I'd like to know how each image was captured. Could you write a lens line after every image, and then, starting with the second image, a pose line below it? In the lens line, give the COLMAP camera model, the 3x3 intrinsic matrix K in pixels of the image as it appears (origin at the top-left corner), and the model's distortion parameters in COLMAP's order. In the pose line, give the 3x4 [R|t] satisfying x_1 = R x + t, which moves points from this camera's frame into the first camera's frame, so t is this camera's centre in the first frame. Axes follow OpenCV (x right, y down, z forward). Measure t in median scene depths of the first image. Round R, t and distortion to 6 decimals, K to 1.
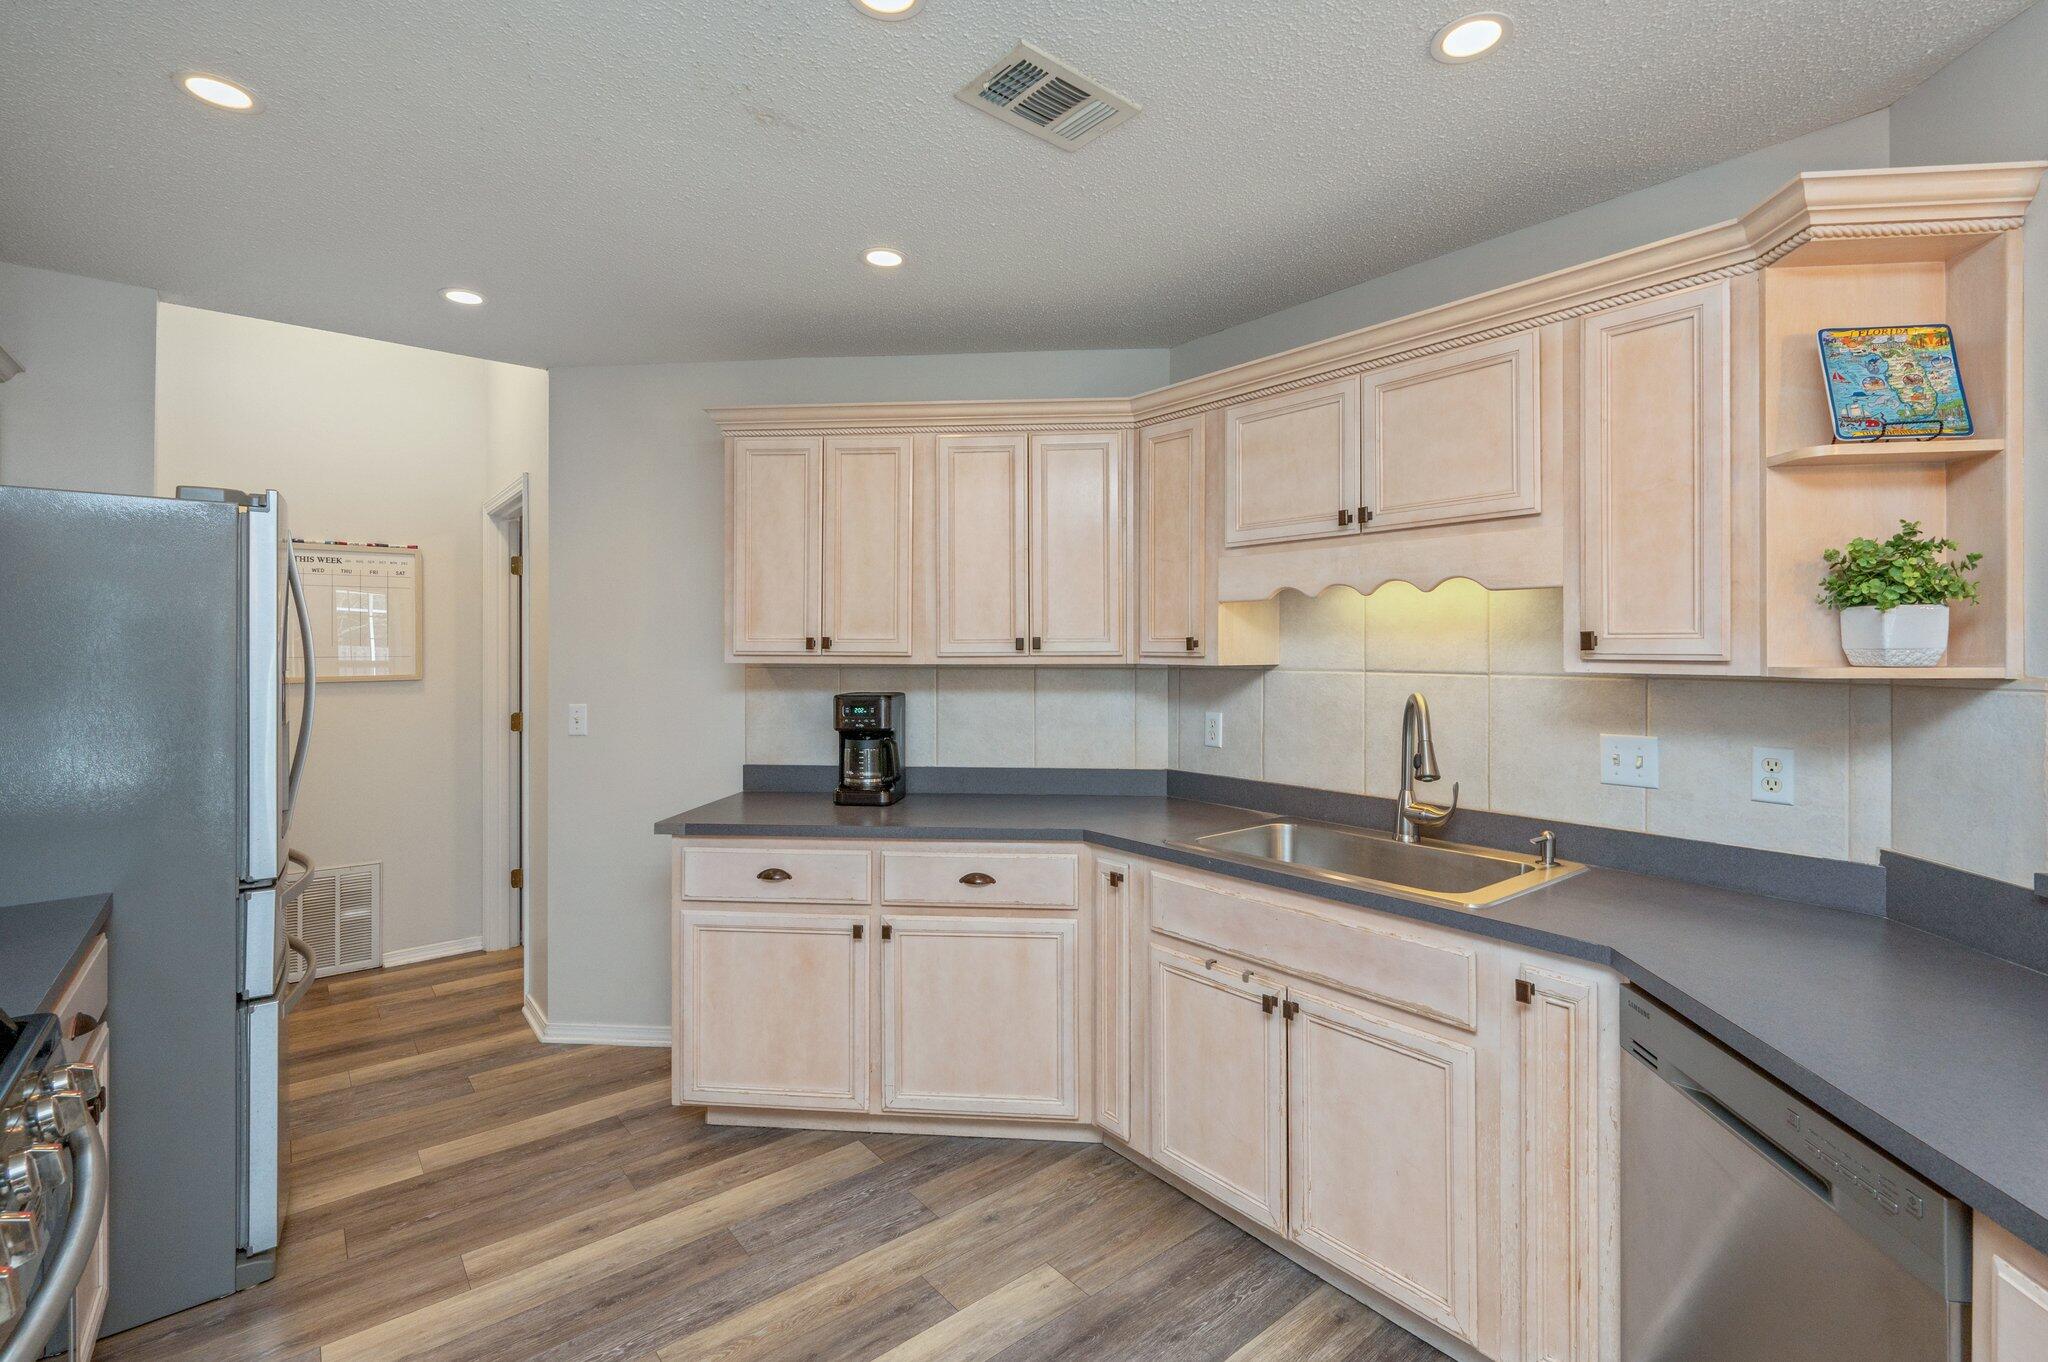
lens RADIAL K [[919.1, 0, 1041.4], [0, 919.1, 648.1], [0, 0, 1]] dist [-0.003302, 0.001742]
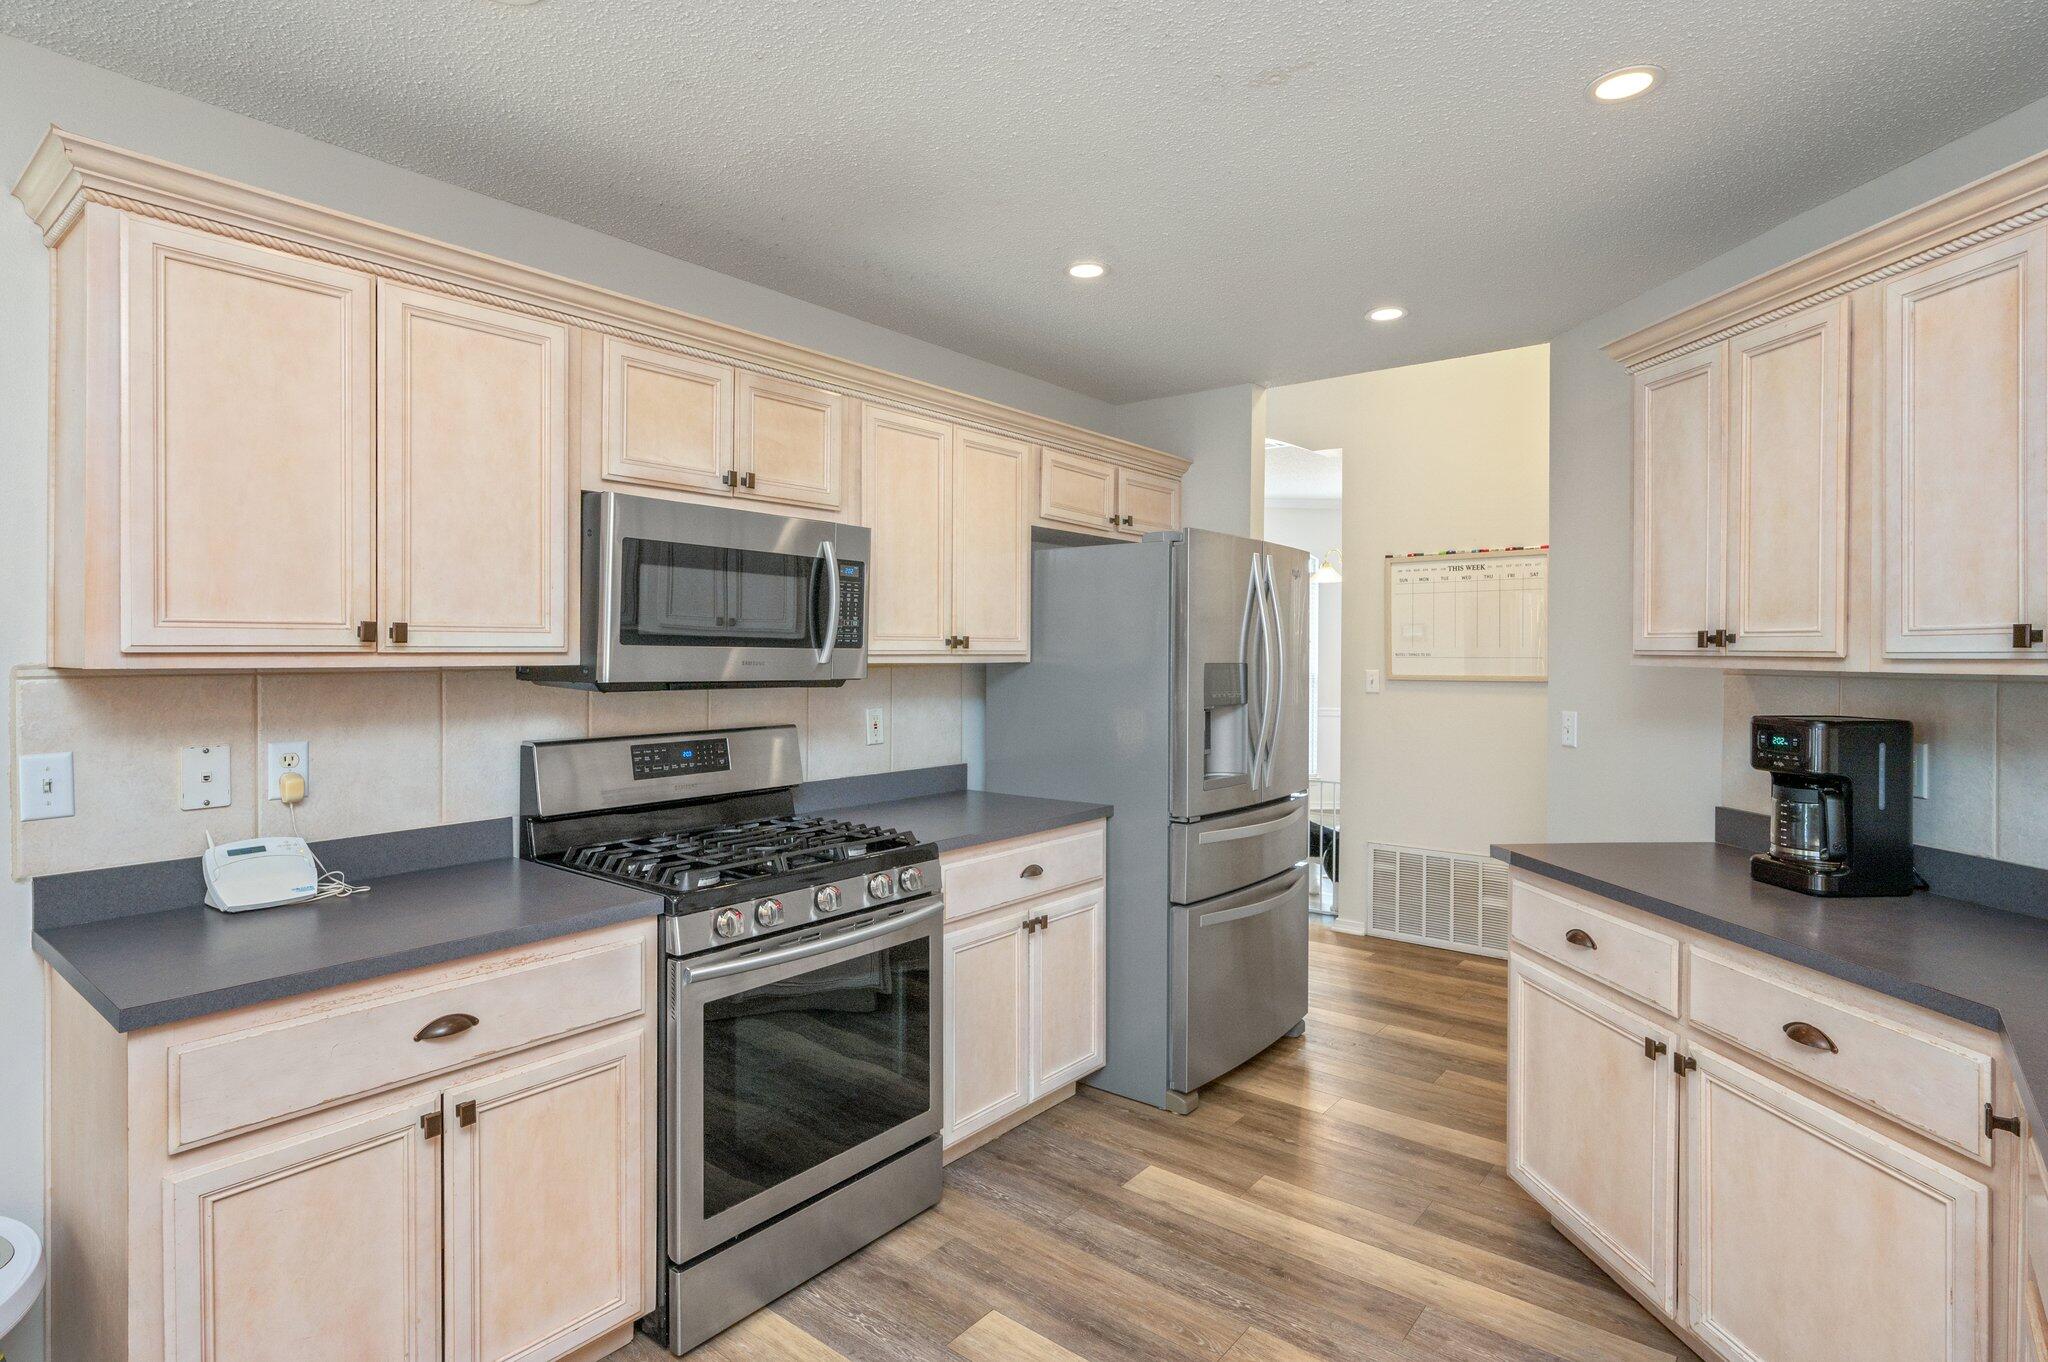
lens RADIAL K [[1041.2, 0, 1025.2], [0, 1041.2, 657.7], [0, 0, 1]] dist [-0.002804, 0.000057]
pose [[0.196196, 0.006726, -0.980542, 0.471253], [-0.004525, 0.999972, 0.005954, 0.007319], [0.980554, 0.003269, 0.196221, 0.365977]]
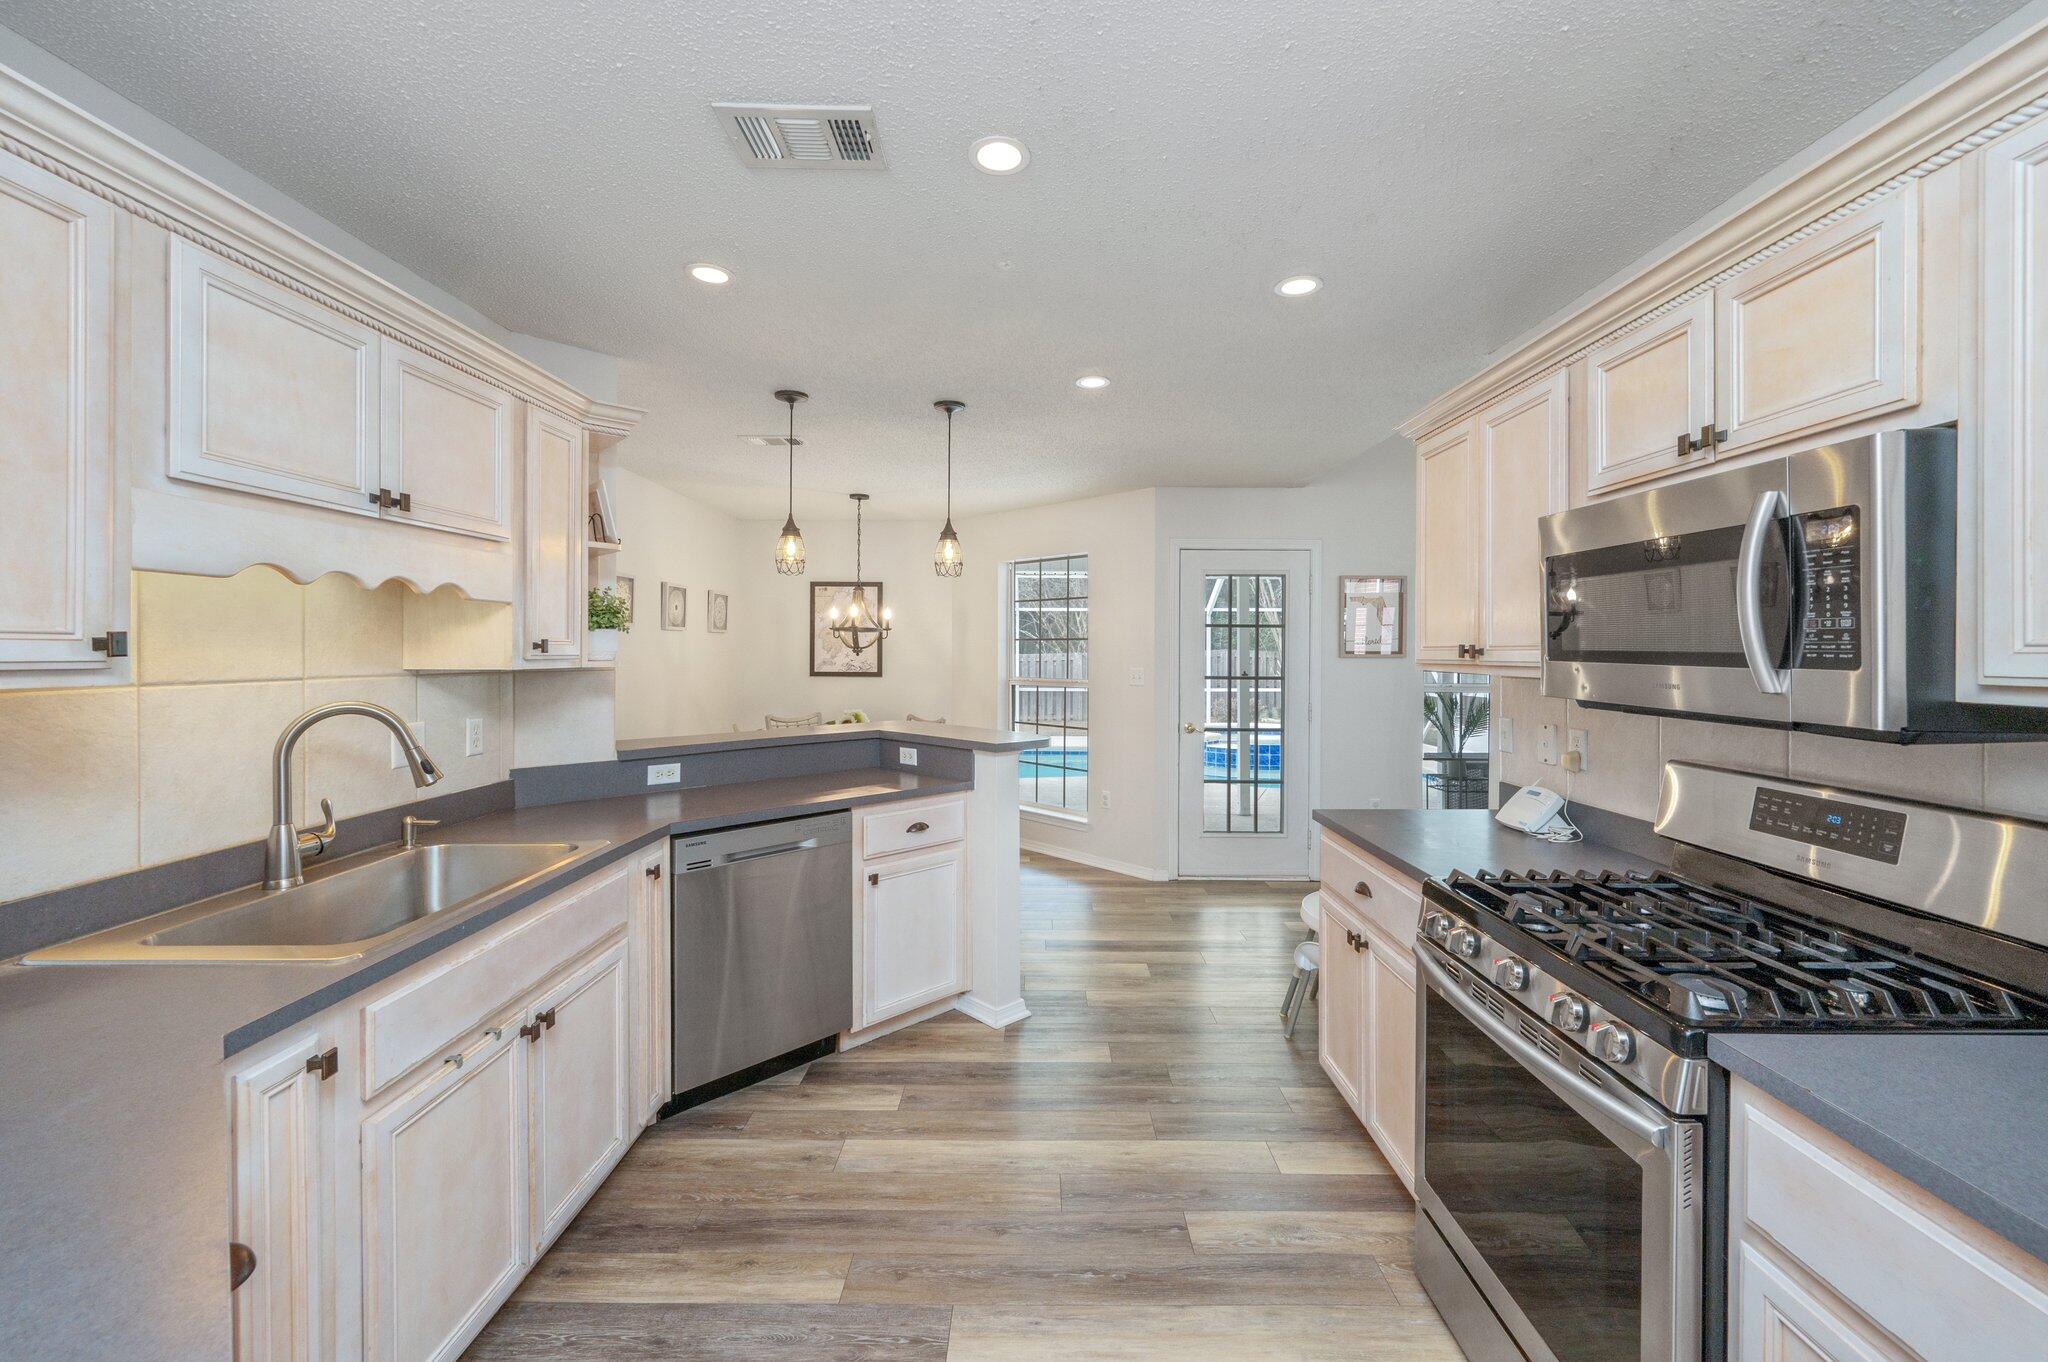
lens RADIAL K [[828.5, 0, 1031.6], [0, 828.5, 655.0], [0, 0, 1]] dist [0.013046, -0.000330]
pose [[-0.774058, -0.006239, 0.633084, -0.526286], [-0.005374, 0.999980, 0.003283, -0.001862], [-0.633092, -0.000861, -0.774076, 1.031156]]
